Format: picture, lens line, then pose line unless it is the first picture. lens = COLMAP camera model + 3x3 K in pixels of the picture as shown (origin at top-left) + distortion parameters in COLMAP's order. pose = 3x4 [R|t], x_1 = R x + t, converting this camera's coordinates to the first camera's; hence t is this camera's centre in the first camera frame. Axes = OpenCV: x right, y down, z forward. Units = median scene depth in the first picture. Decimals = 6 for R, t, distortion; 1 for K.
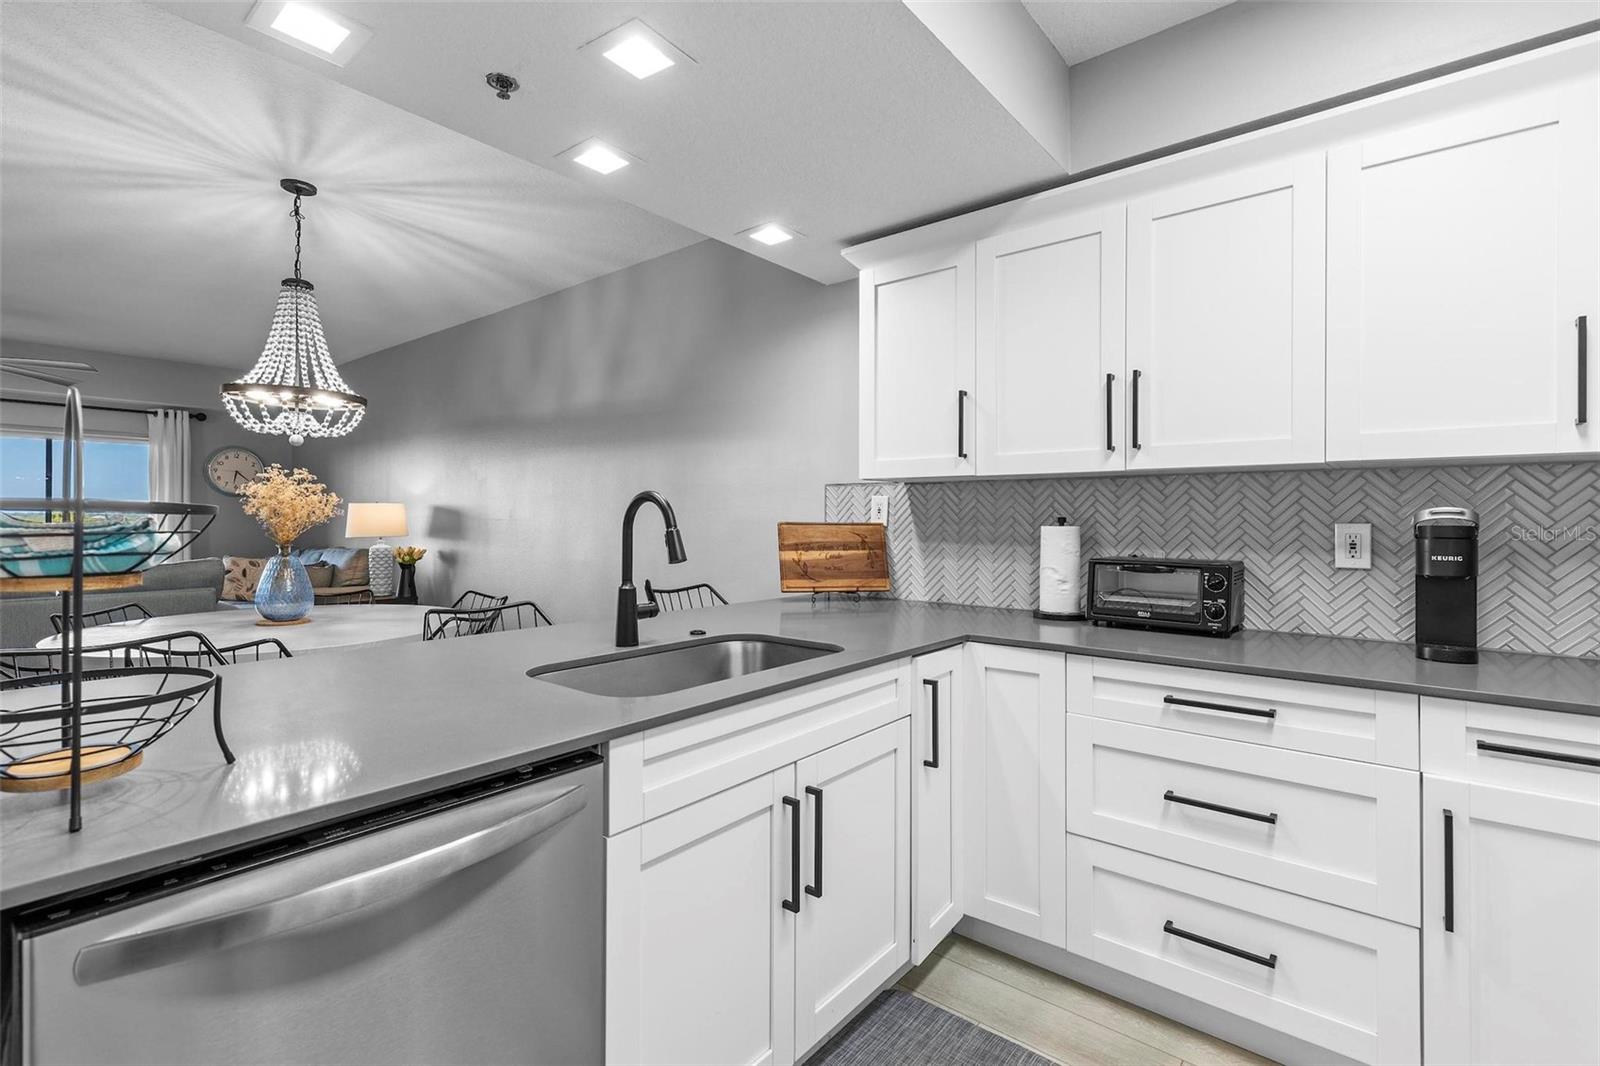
lens RADIAL K [[722.2, 0, 798.5], [0, 722.2, 514.6], [0, 0, 1]] dist [0.008104, -0.001995]
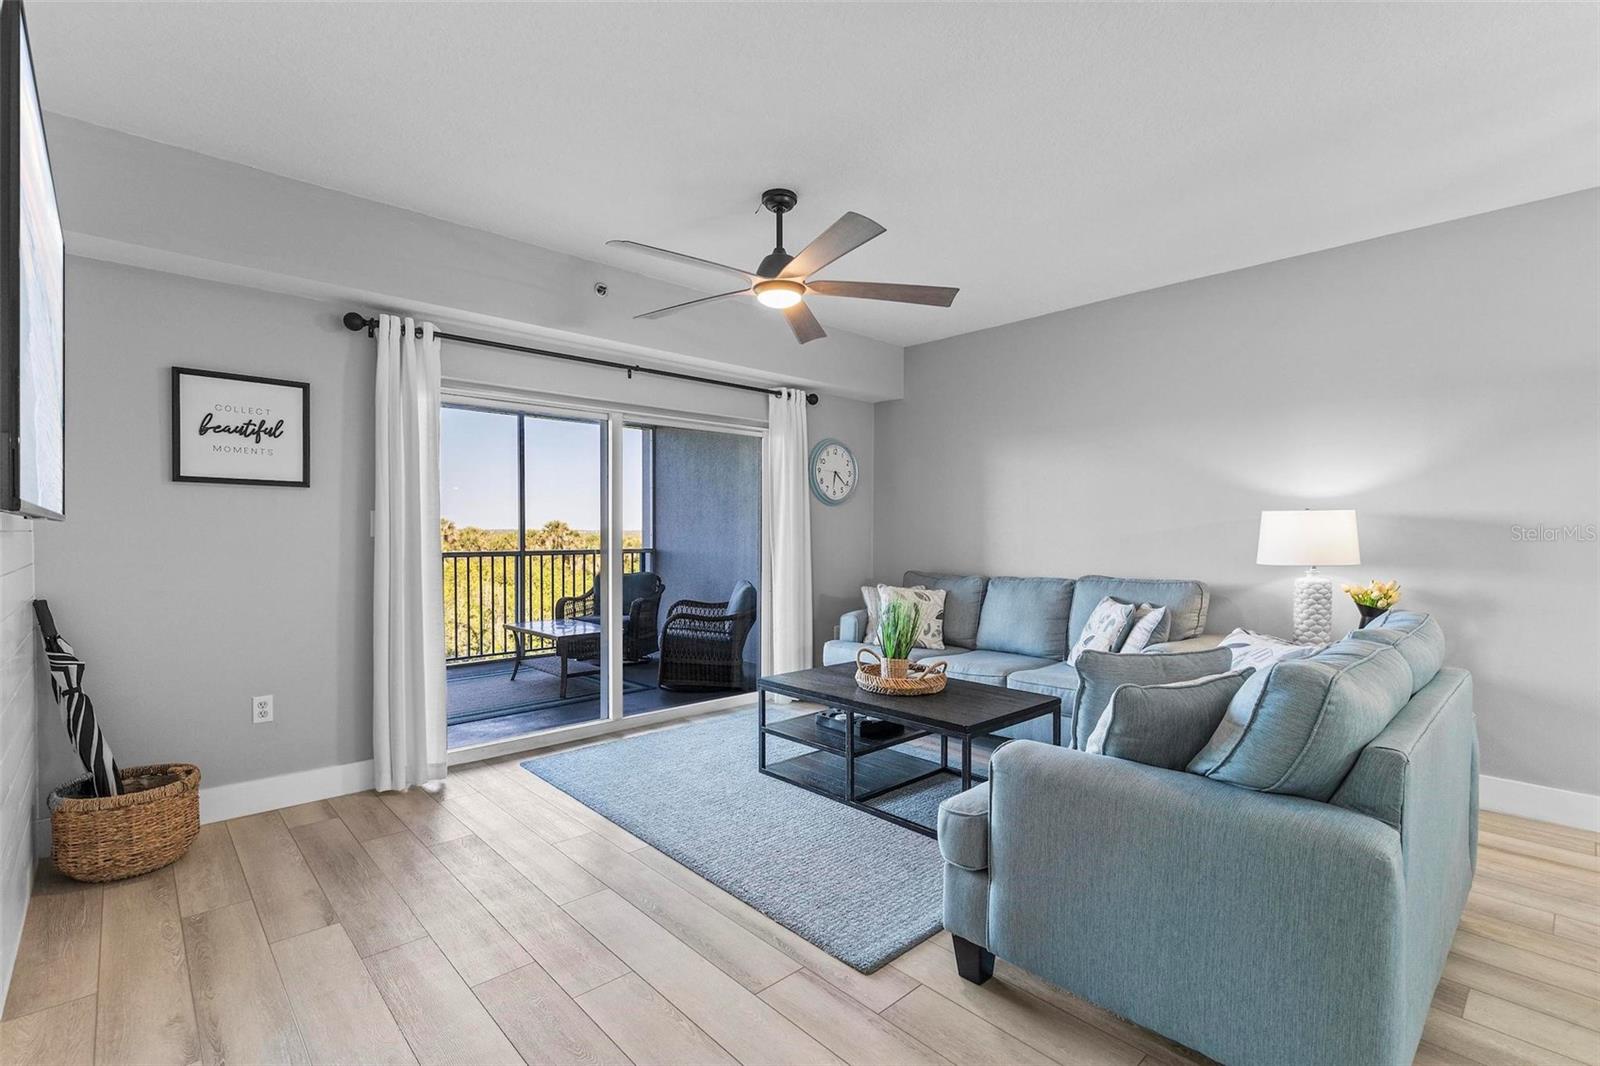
lens RADIAL K [[722.2, 0, 793.9], [0, 722.2, 546.8], [0, 0, 1]] dist [0.008104, -0.001995]
pose [[0.991389, 0.003017, -0.130917, -2.280004], [0.000277, 0.999684, 0.025135, -0.000702], [0.130951, -0.024955, 0.991075, 0.787525]]
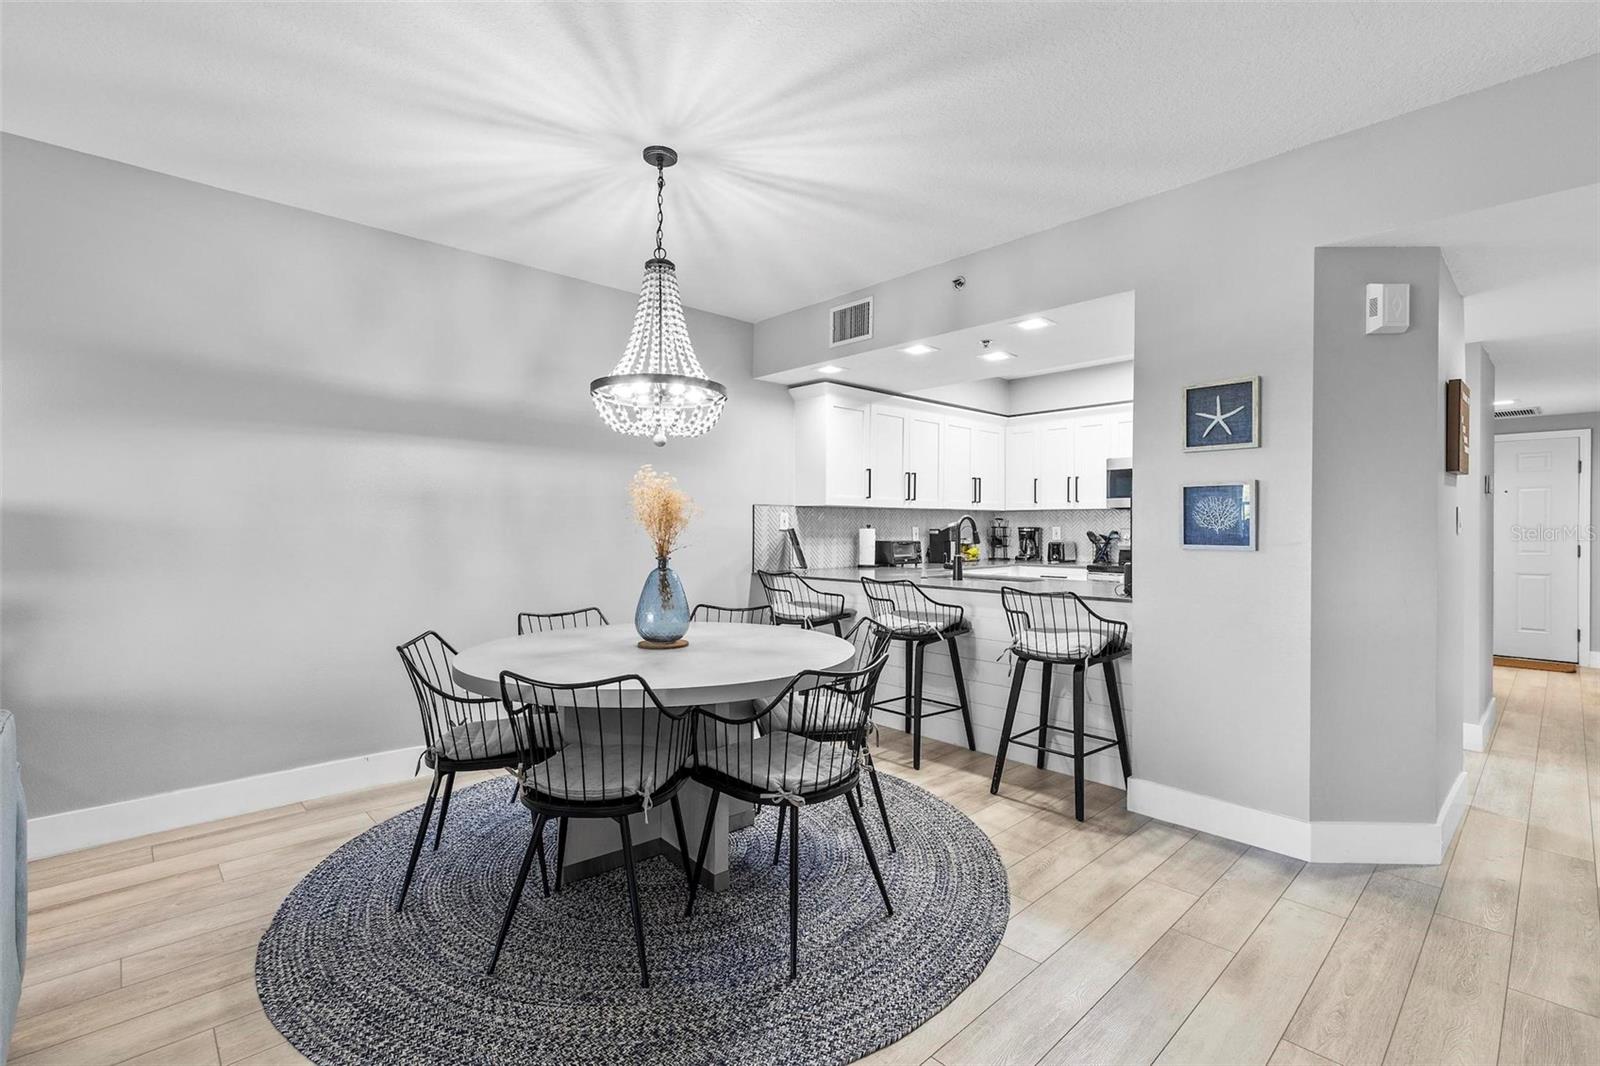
lens RADIAL K [[722.2, 0, 804.2], [0, 722.2, 528.8], [0, 0, 1]] dist [0.008104, -0.001995]
pose [[0.121205, -0.008200, 0.992594, -2.139337], [-0.005487, 0.999945, 0.008930, -0.004012], [-0.992612, -0.006529, 0.121153, 0.983737]]
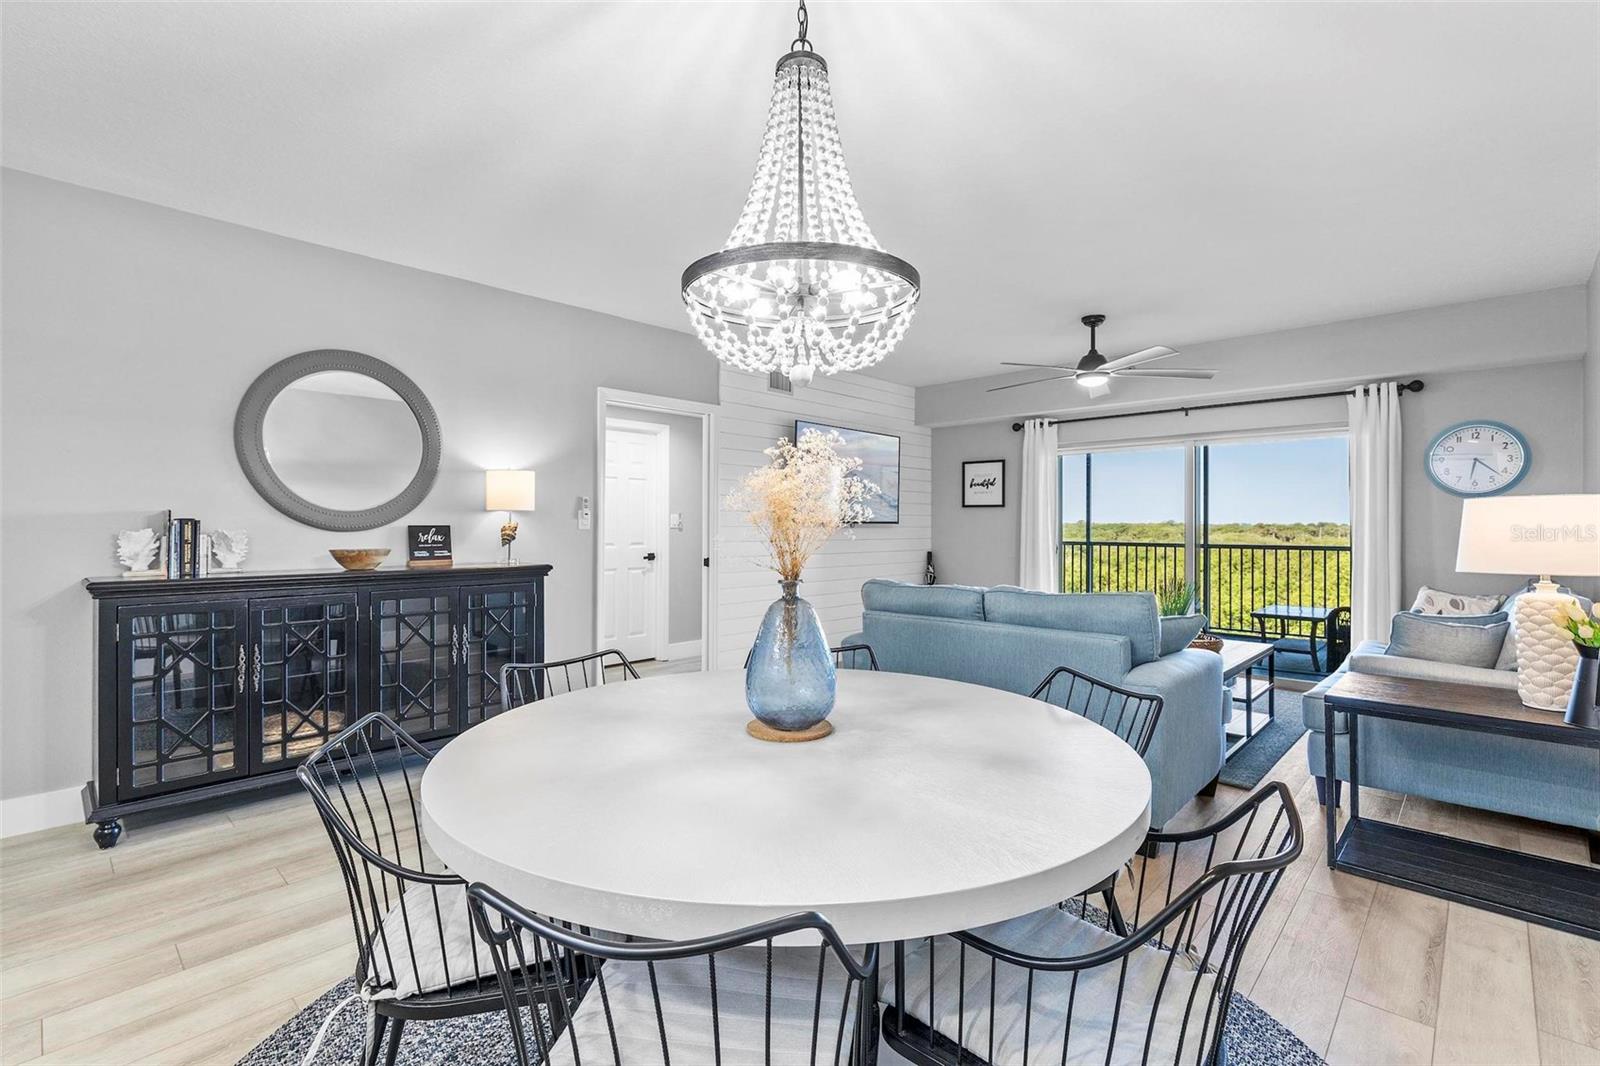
lens RADIAL K [[722.2, 0, 796.0], [0, 722.2, 523.6], [0, 0, 1]] dist [0.008104, -0.001995]
pose [[-0.066703, -0.004011, -0.997765, -0.250556], [0.001661, 0.999990, -0.004131, 0.000638], [0.997771, -0.001933, -0.066696, 1.397851]]
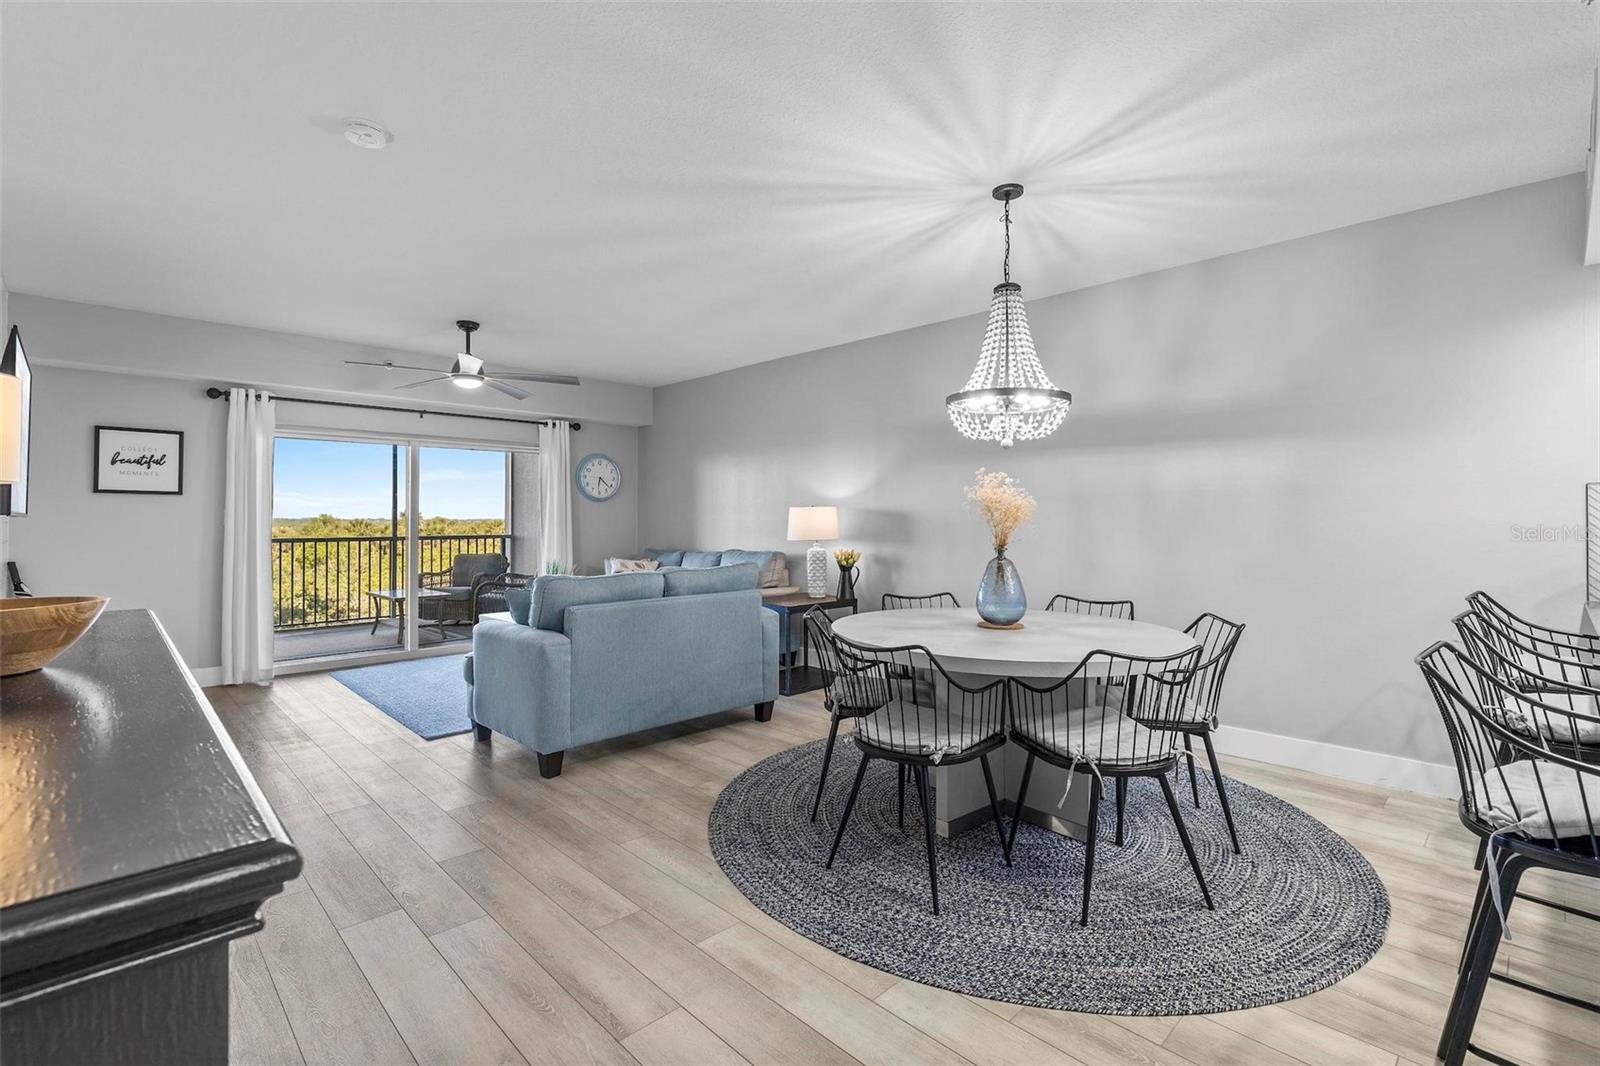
lens RADIAL K [[722.2, 0, 794.1], [0, 722.2, 510.5], [0, 0, 1]] dist [0.008104, -0.001995]
pose [[0.994442, -0.004656, -0.105184, -1.212090], [0.003717, 0.999952, -0.009117, -0.003864], [0.105222, 0.008675, 0.994411, -0.031326]]
